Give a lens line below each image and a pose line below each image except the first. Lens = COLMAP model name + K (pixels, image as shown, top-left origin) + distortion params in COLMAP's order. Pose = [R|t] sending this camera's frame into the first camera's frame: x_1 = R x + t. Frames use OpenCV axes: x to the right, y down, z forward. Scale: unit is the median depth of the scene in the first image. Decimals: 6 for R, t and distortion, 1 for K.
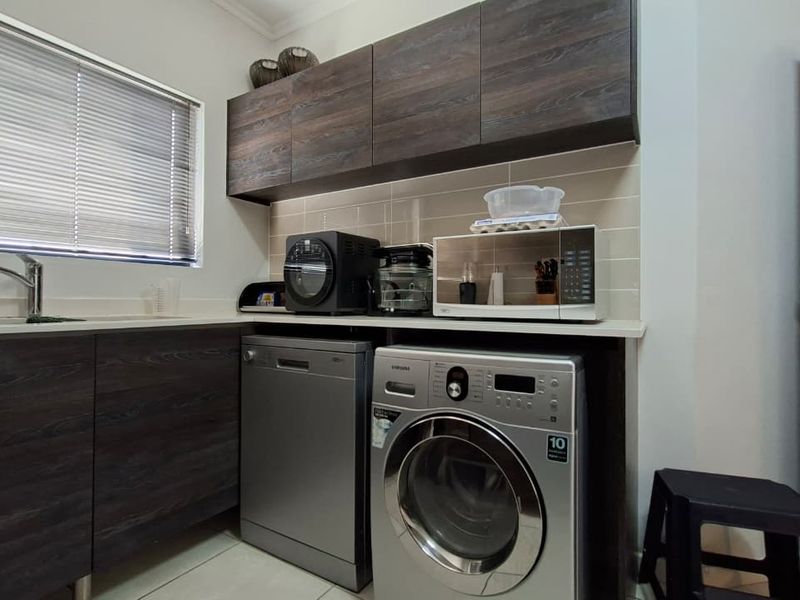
lens RADIAL K [[427.0, 0, 396.2], [0, 427.0, 297.5], [0, 0, 1]] dist [-0.003005, -0.000339]
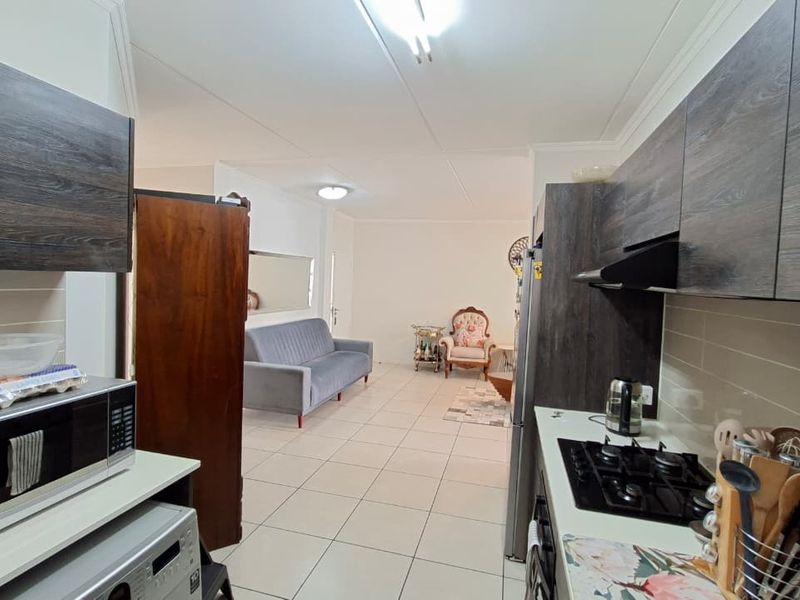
lens RADIAL K [[427.0, 0, 396.2], [0, 427.0, 297.5], [0, 0, 1]] dist [-0.003005, -0.000339]
pose [[-0.302289, -0.064231, 0.951050, -0.735914], [-0.051303, 0.997377, 0.051053, -0.450724], [-0.951835, -0.033359, -0.304791, 0.653522]]
